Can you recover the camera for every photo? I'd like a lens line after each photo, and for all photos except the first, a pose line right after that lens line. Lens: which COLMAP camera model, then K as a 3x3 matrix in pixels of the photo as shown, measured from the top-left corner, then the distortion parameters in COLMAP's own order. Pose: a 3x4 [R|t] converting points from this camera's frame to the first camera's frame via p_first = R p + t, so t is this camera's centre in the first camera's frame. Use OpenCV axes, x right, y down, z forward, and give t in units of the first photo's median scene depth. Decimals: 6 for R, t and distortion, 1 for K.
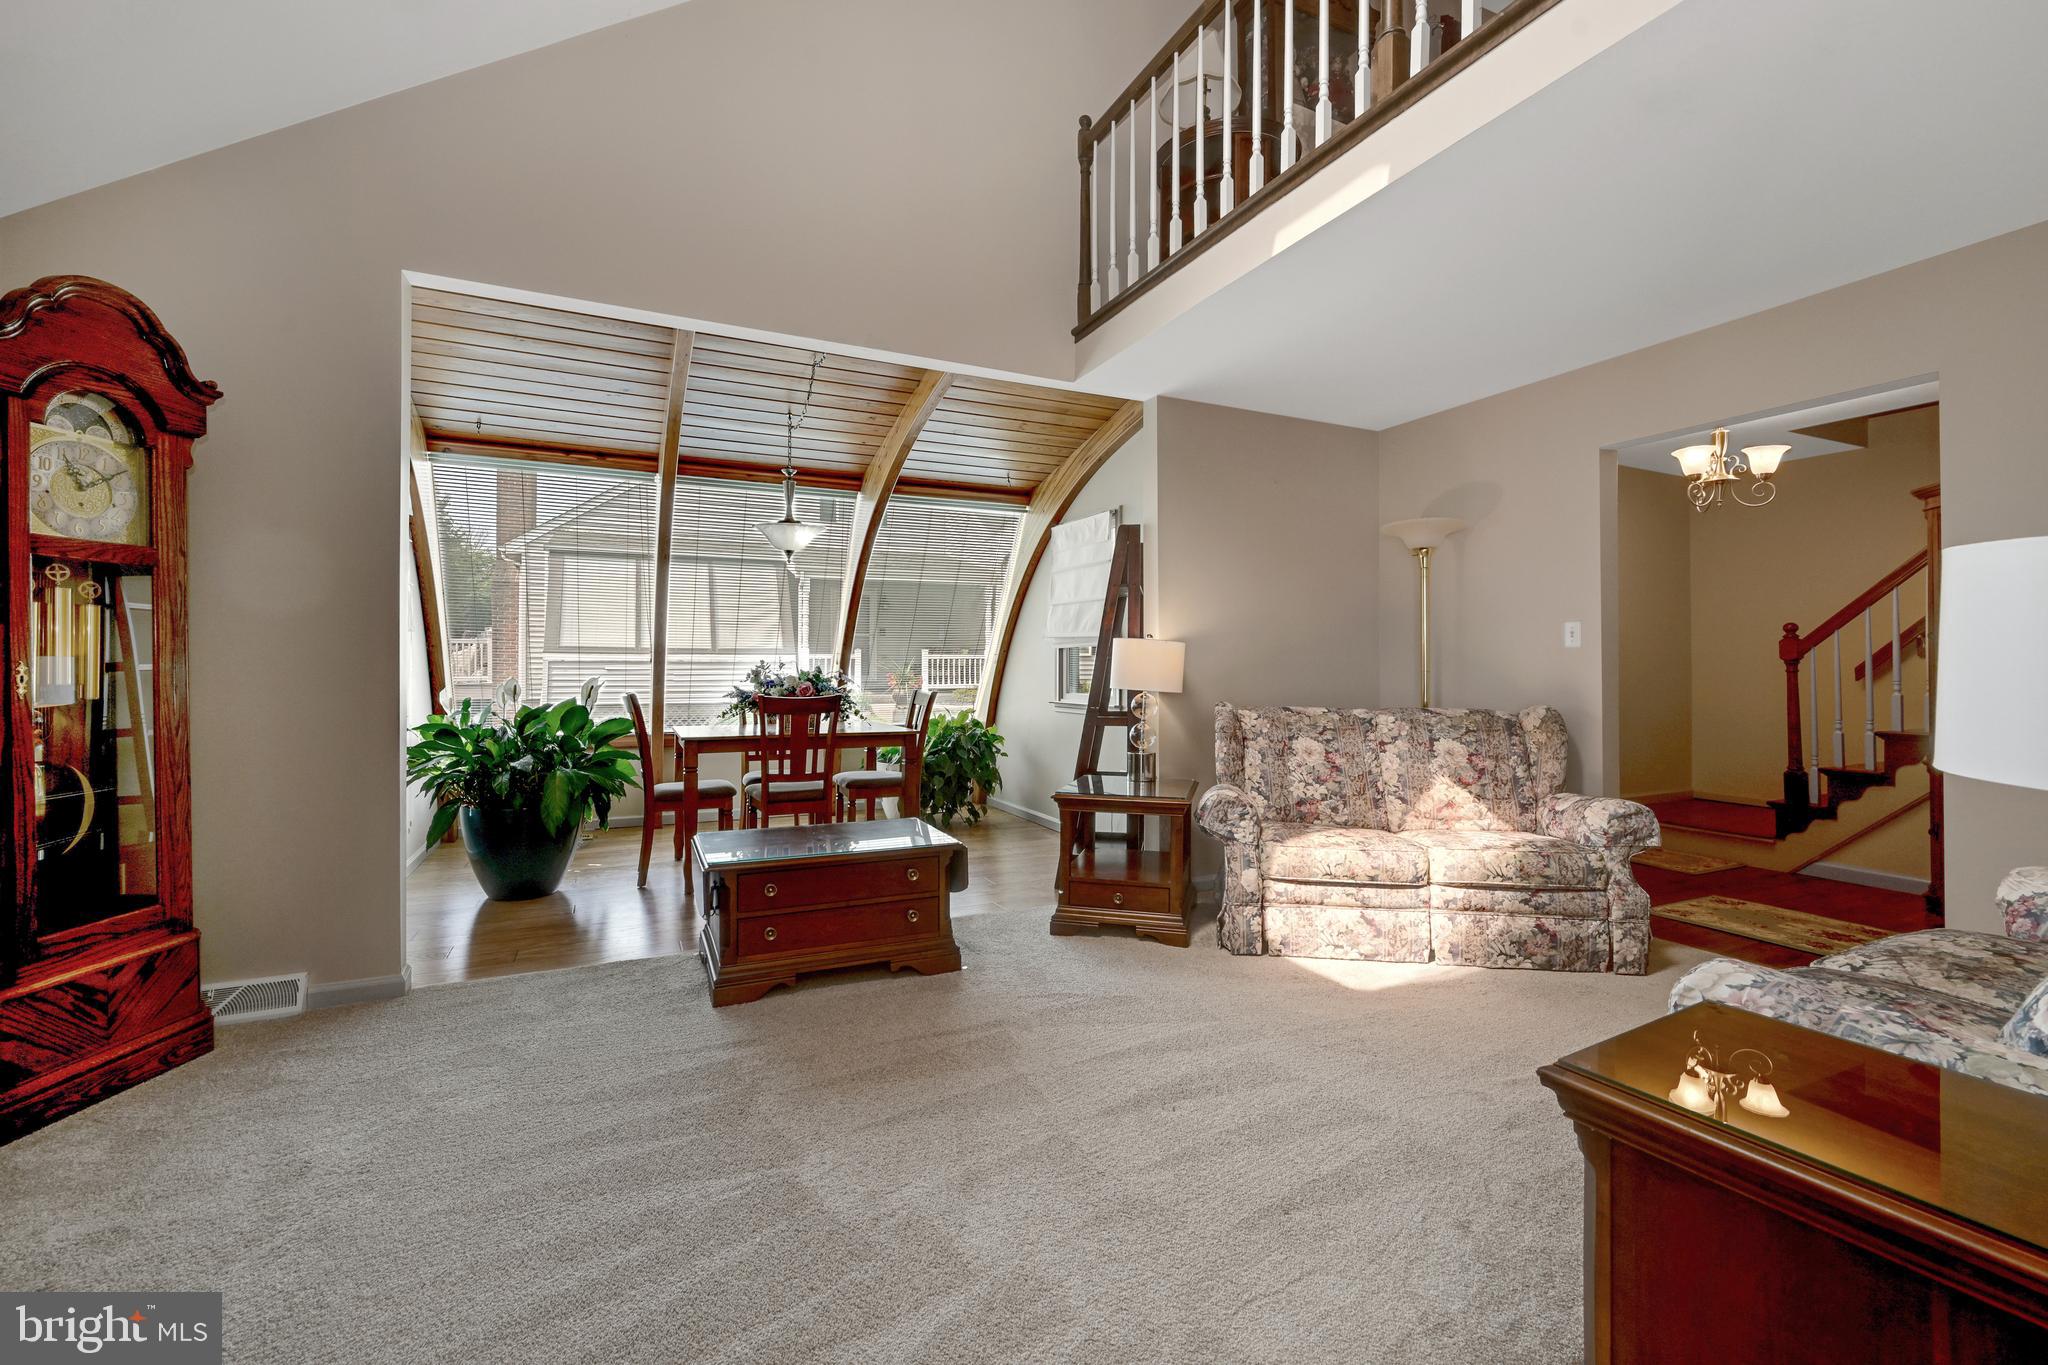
lens RADIAL K [[848.1, 0, 1025.6], [0, 848.1, 661.3], [0, 0, 1]] dist [-0.021706, -0.000162]
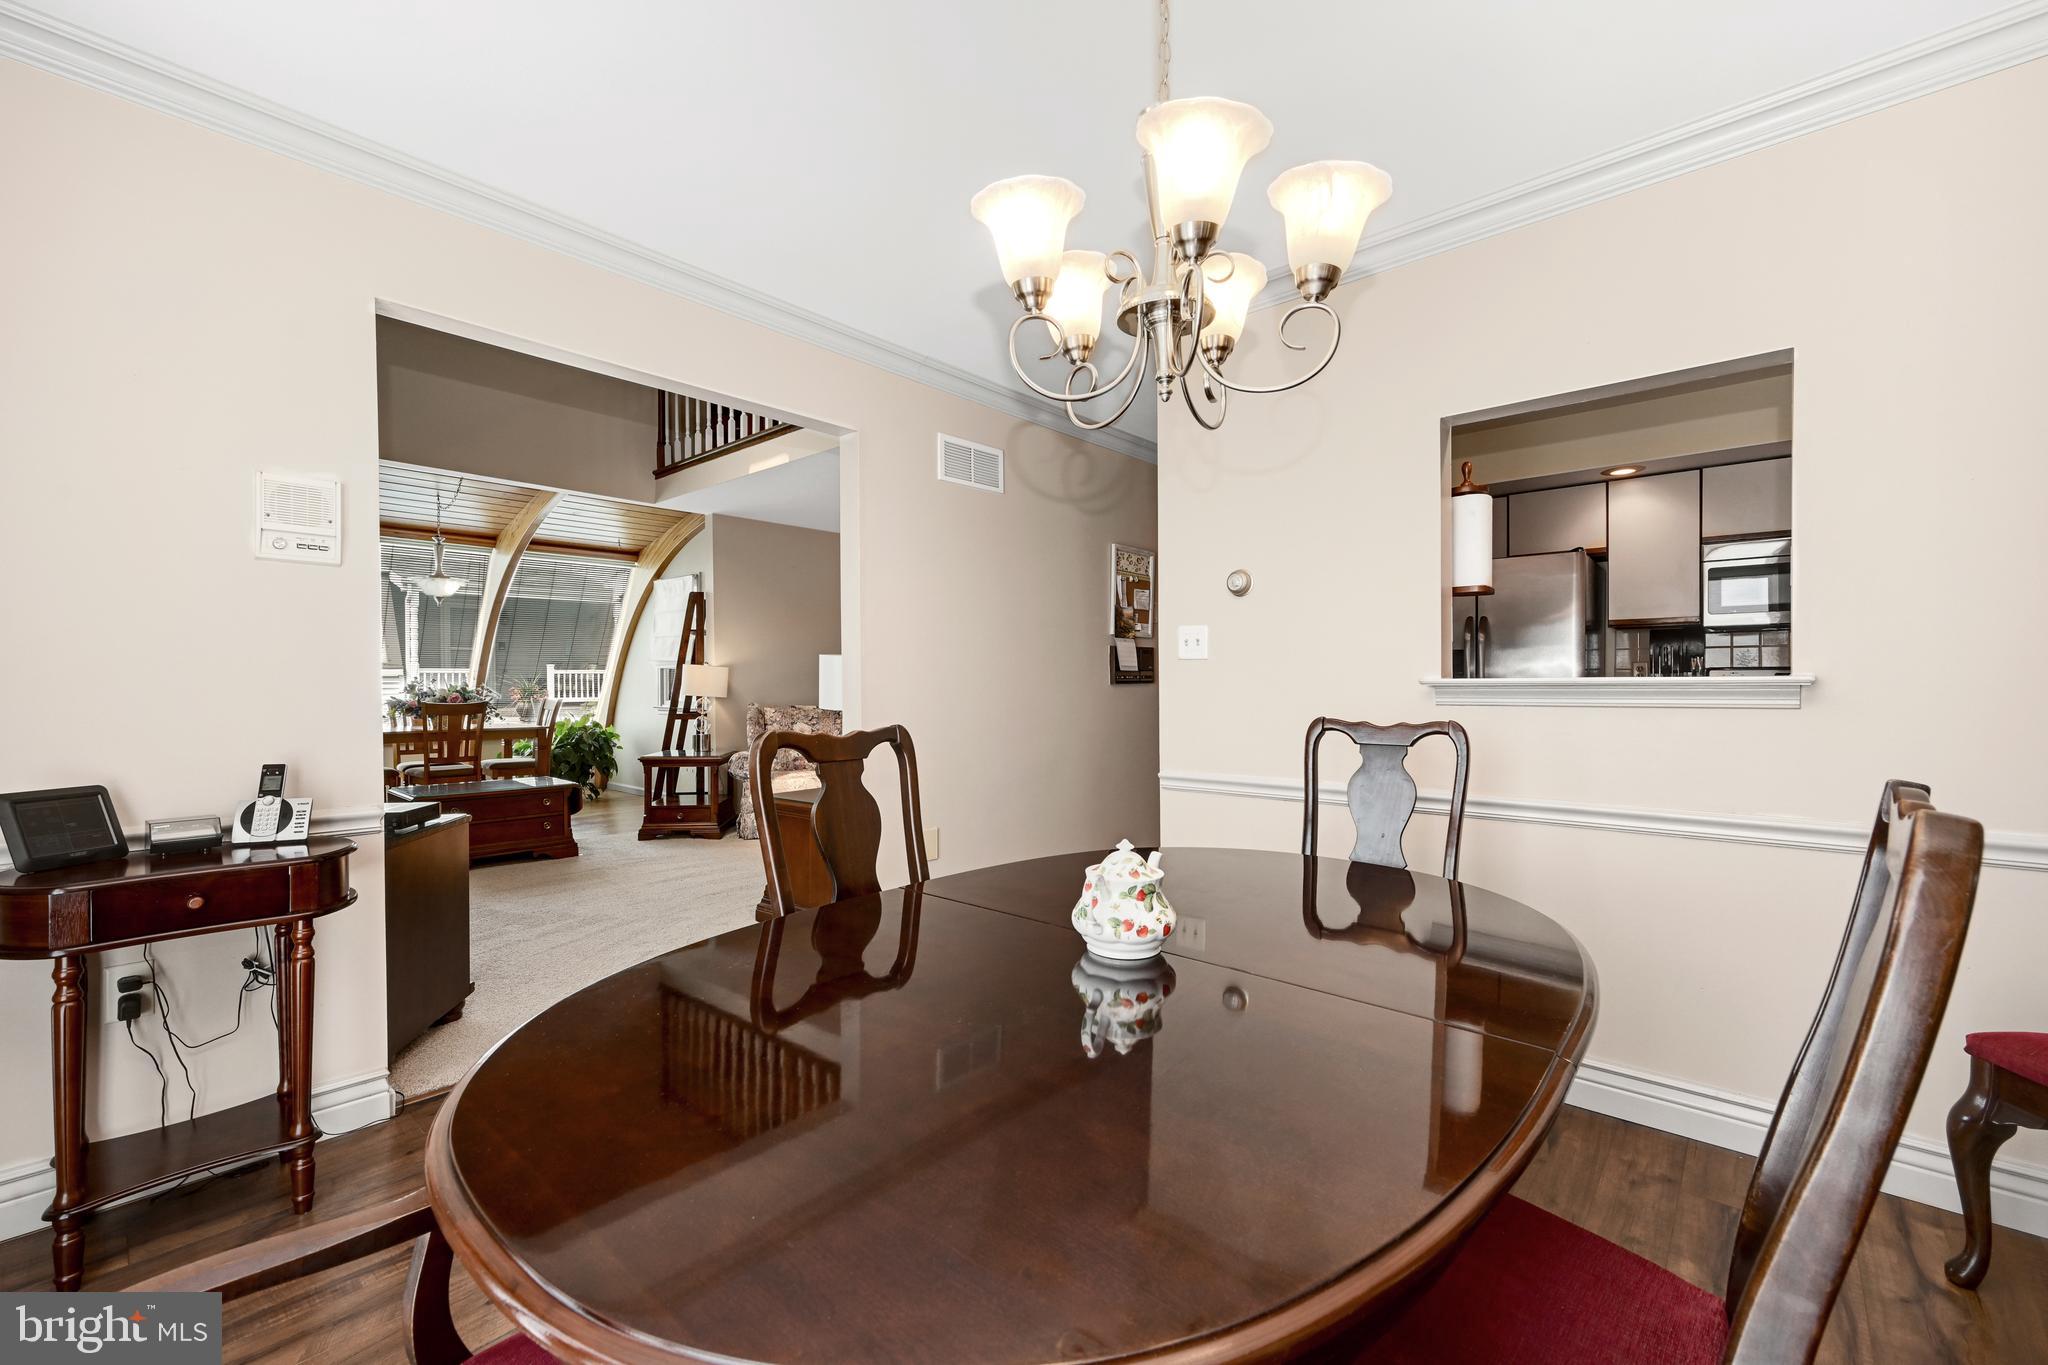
lens RADIAL K [[931.9, 0, 1036.7], [0, 931.9, 696.4], [0, 0, 1]] dist [0.004331, 0.000179]
pose [[0.934556, -0.006169, 0.355762, 0.081254], [-0.002158, 0.999733, 0.023006, -0.006583], [-0.355809, -0.022268, 0.934293, -0.734098]]
